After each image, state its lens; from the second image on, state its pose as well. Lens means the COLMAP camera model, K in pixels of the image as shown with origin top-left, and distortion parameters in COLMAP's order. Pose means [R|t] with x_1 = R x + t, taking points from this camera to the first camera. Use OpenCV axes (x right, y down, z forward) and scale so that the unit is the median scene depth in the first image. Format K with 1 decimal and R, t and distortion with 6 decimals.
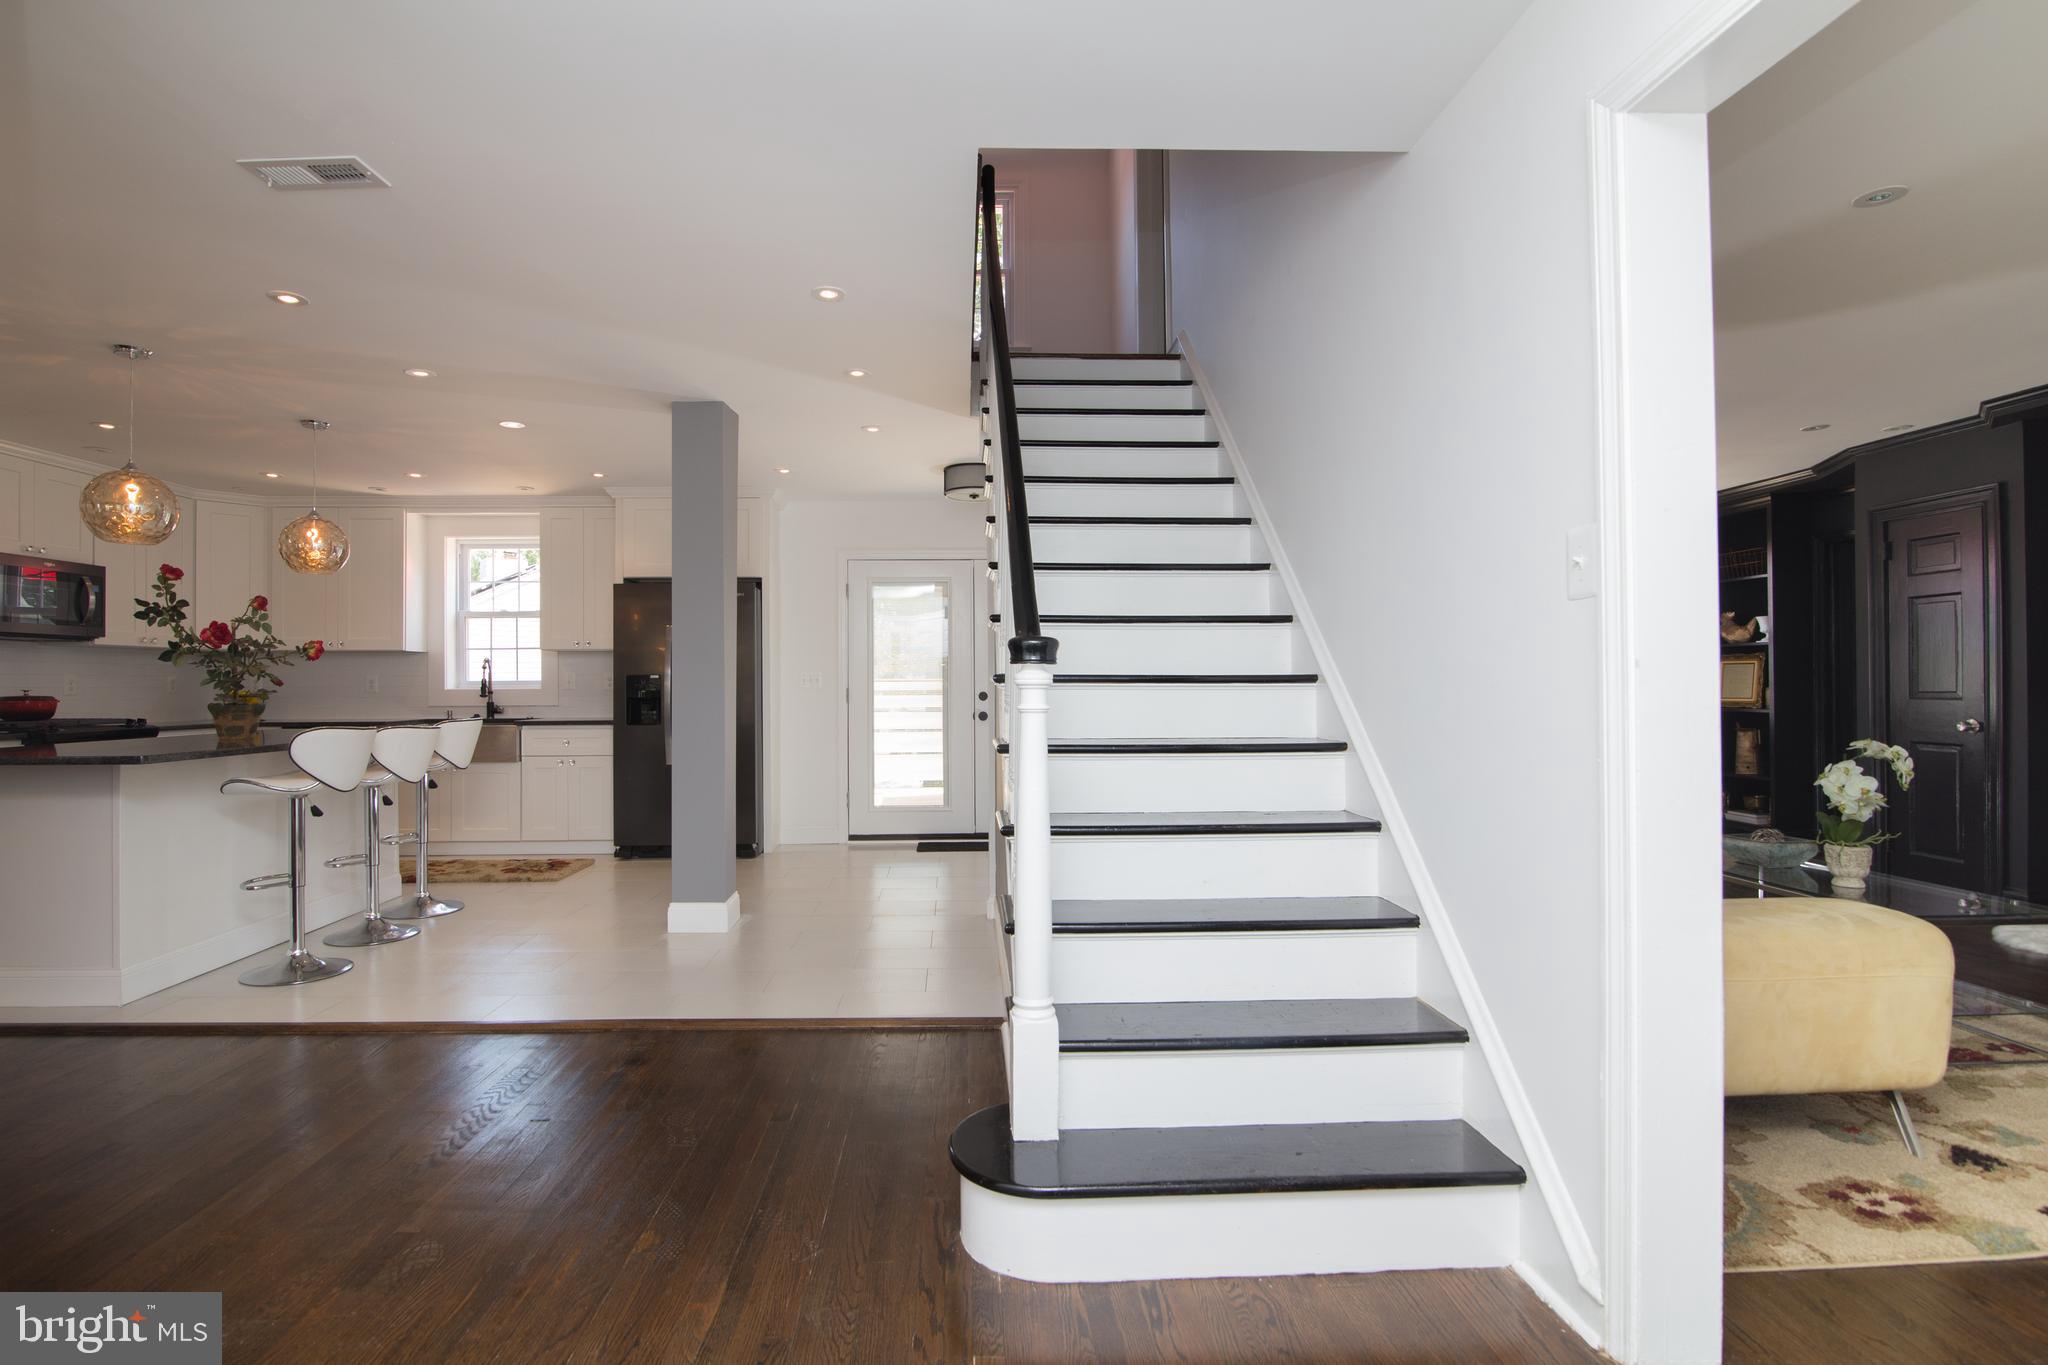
lens RADIAL K [[993.6, 0, 994.7], [0, 993.6, 681.6], [0, 0, 1]] dist [-0.016258, 0.000914]
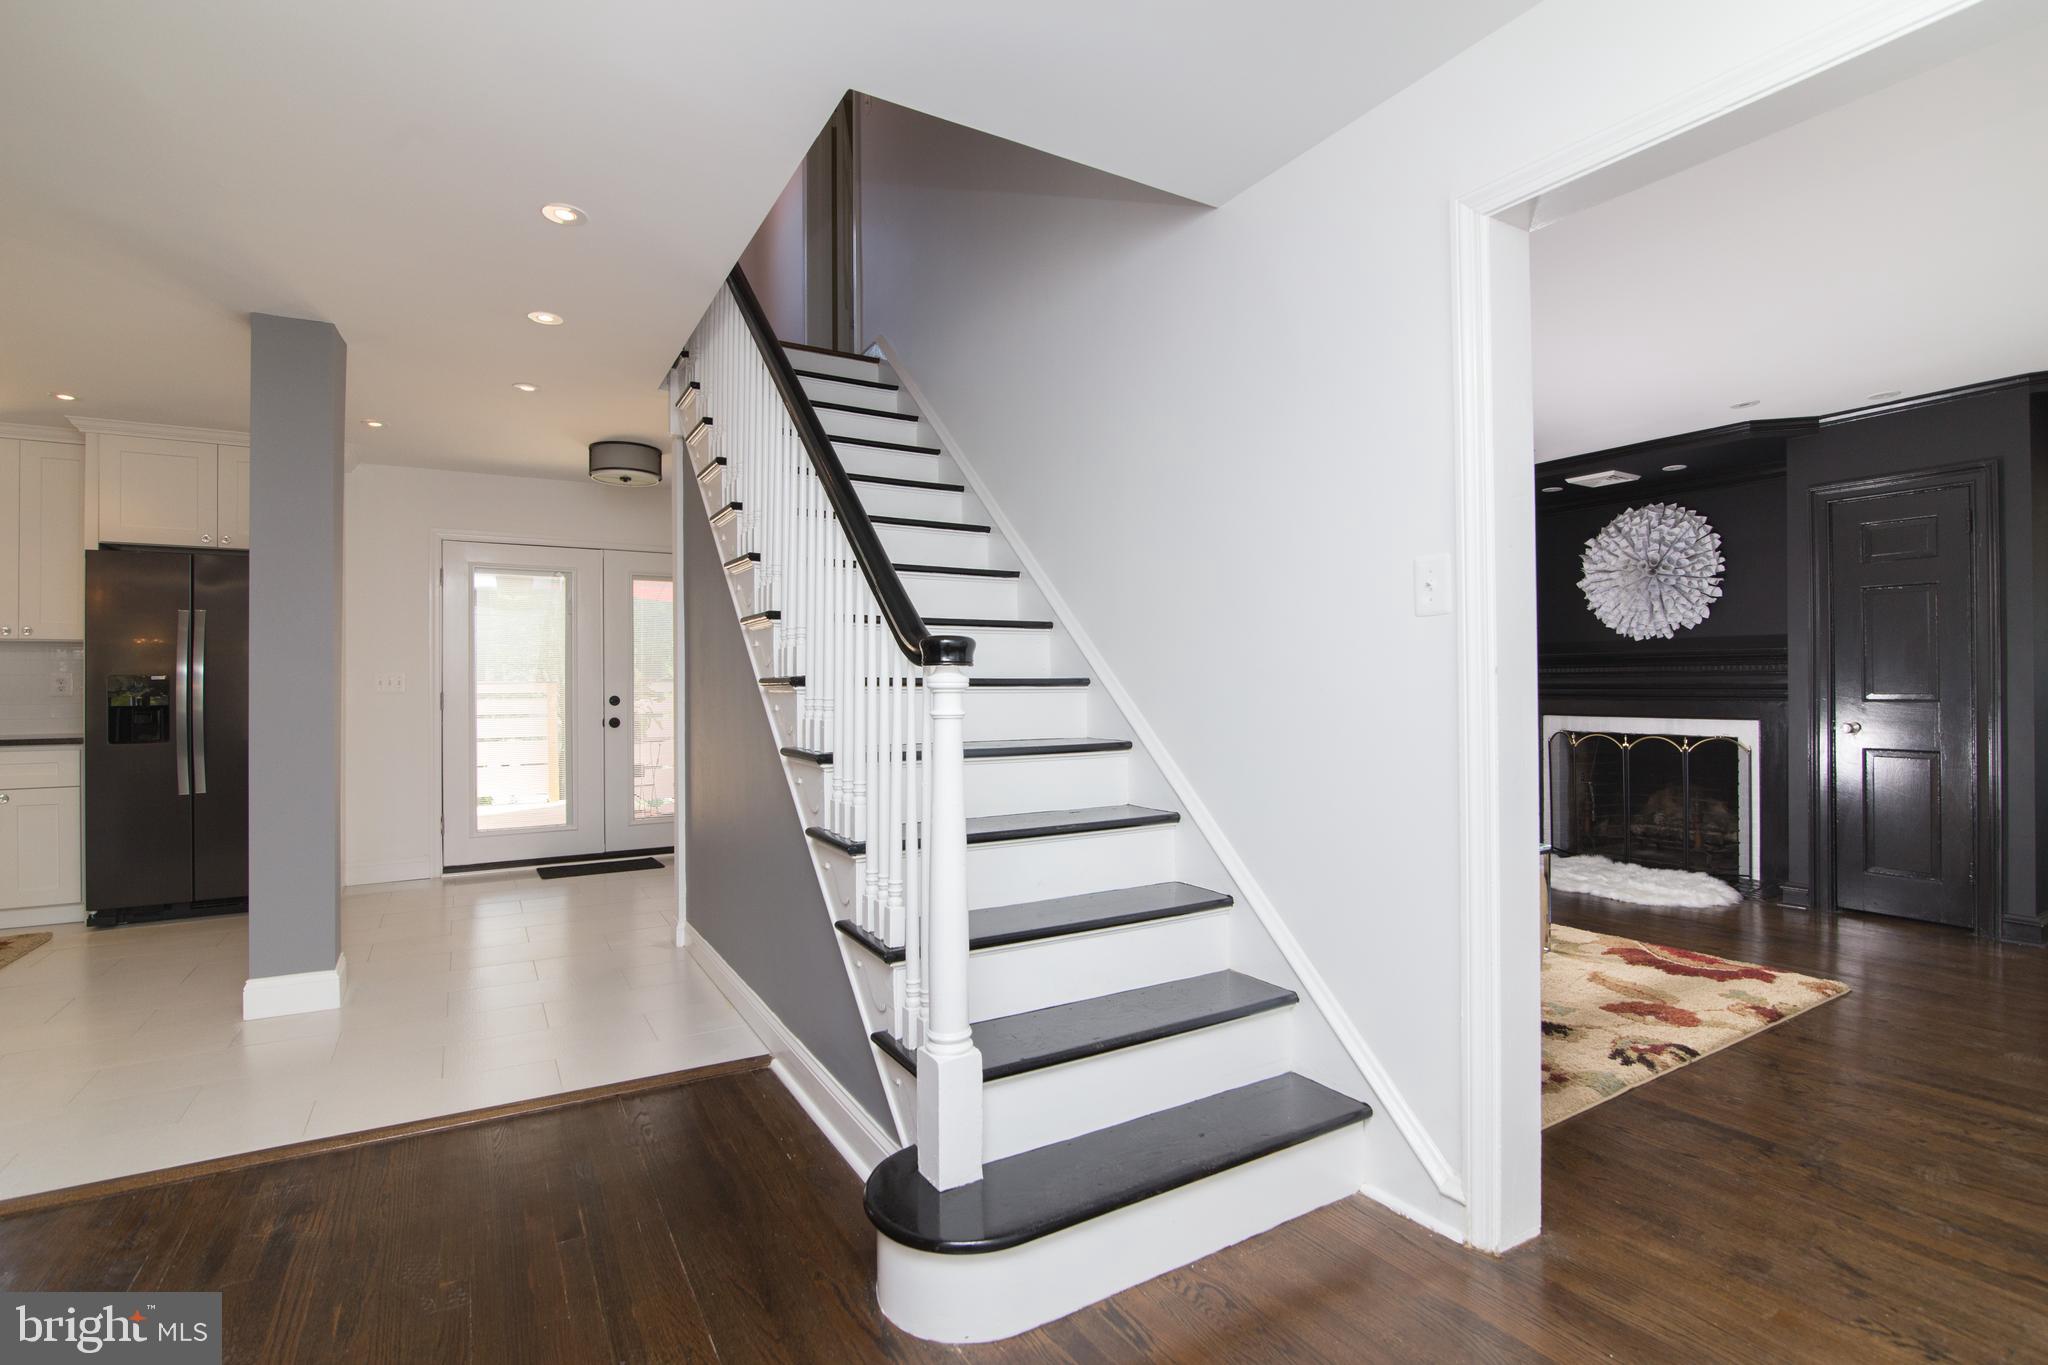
lens RADIAL K [[952.0, 0, 1038.3], [0, 952.0, 680.7], [0, 0, 1]] dist [-0.016915, 0.000549]
pose [[0.875442, 0.001977, 0.483319, -0.169354], [-0.000150, 0.999993, -0.003819, -0.000292], [-0.483323, 0.003271, 0.875436, 0.103174]]
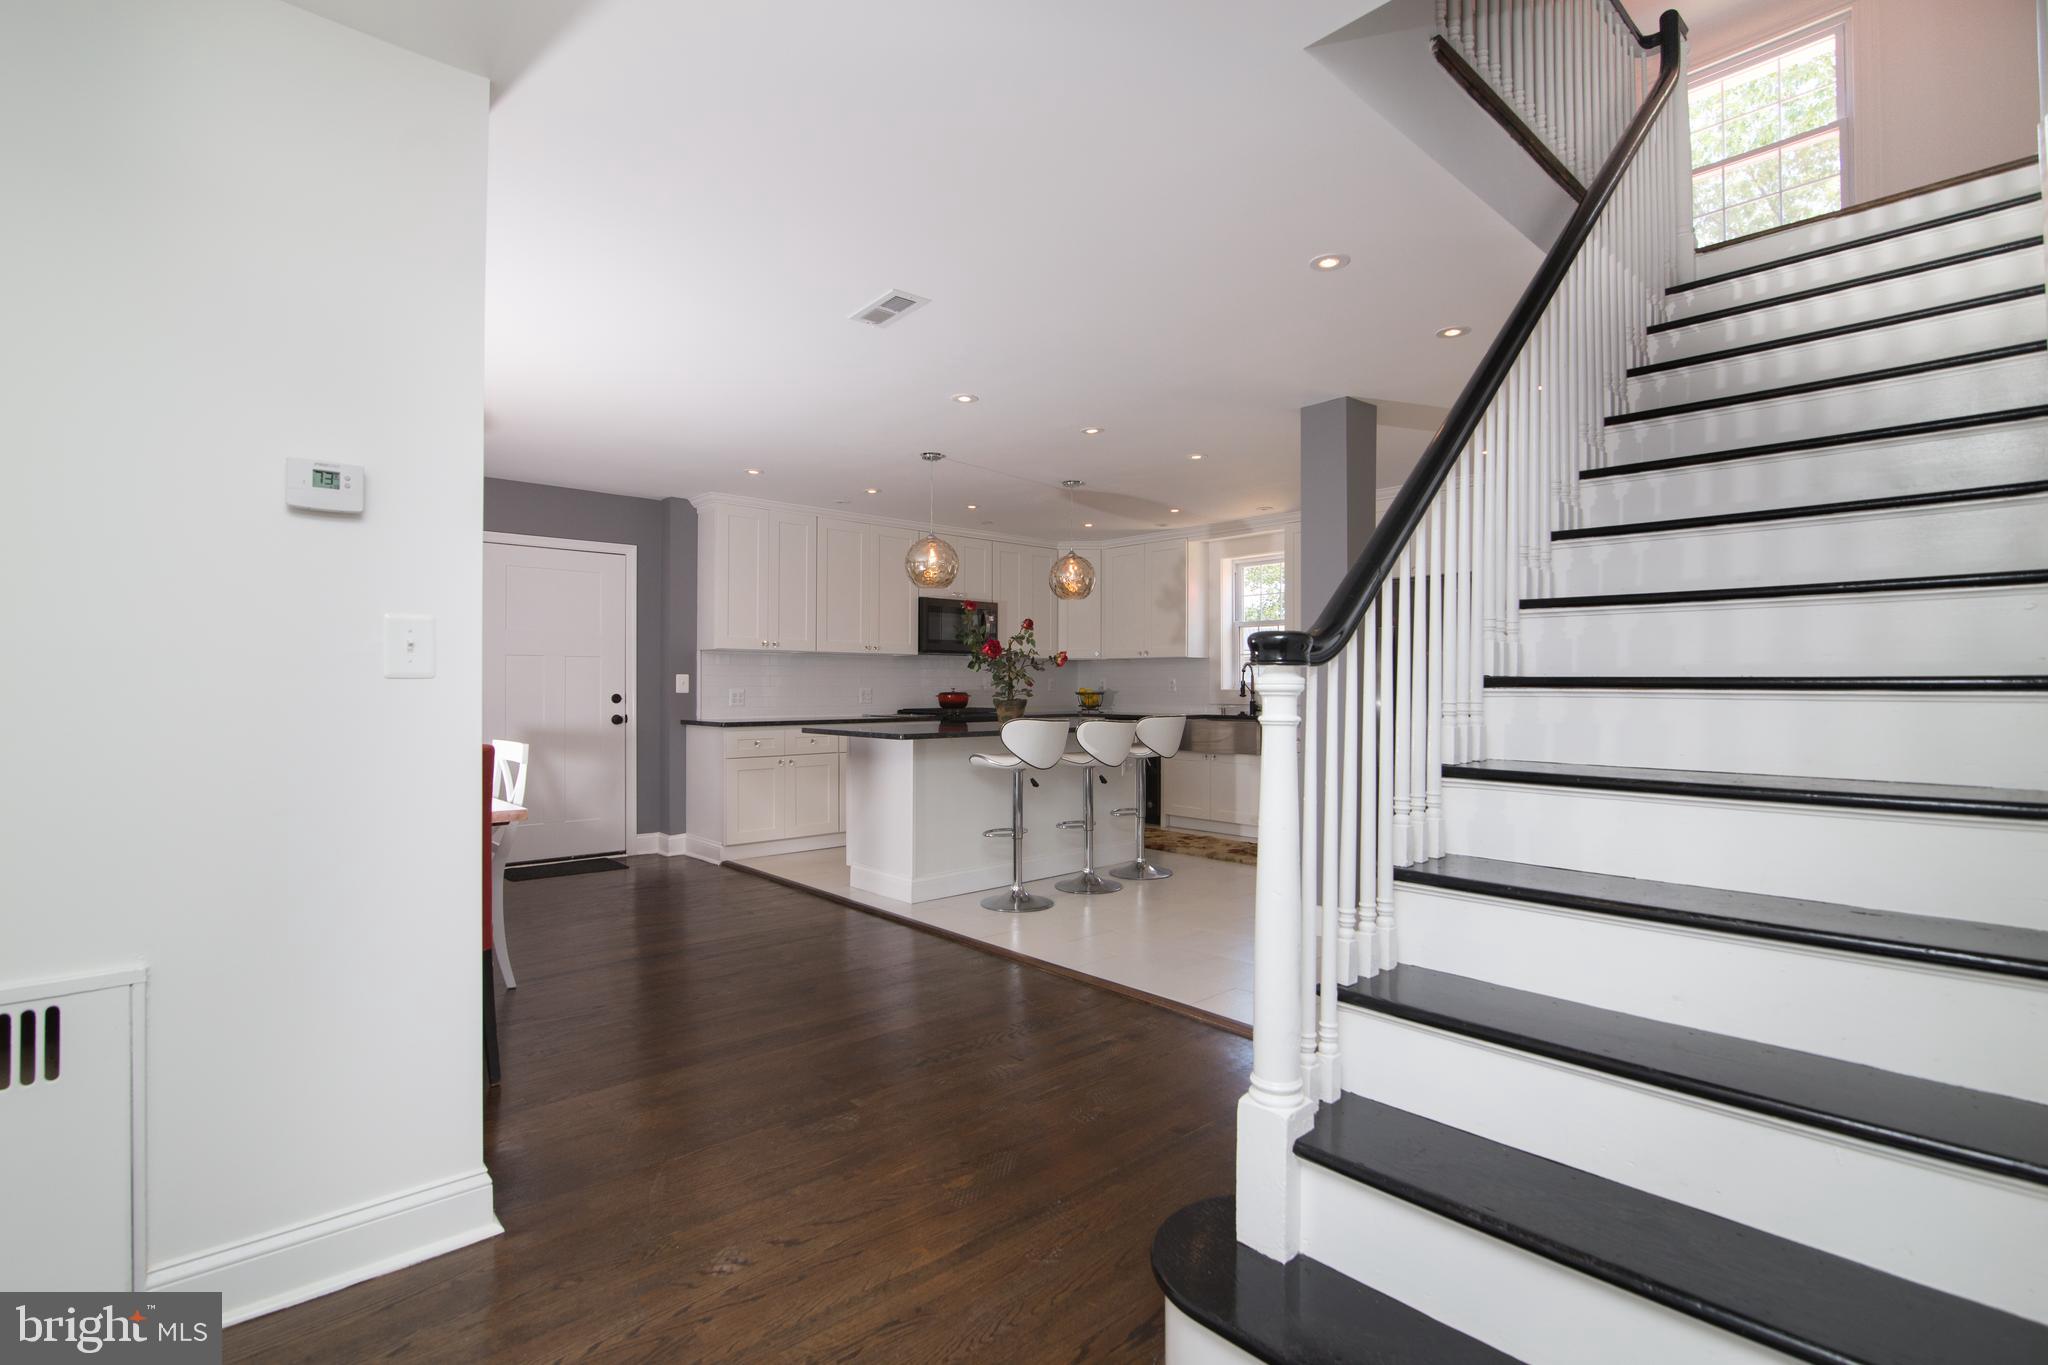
lens RADIAL K [[952.0, 0, 1038.3], [0, 952.0, 680.7], [0, 0, 1]] dist [-0.016915, 0.000549]
pose [[0.650149, 0.000118, -0.759807, 0.271744], [-0.001246, 0.999999, -0.000910, -0.002288], [0.759806, 0.001538, 0.650149, 0.188435]]
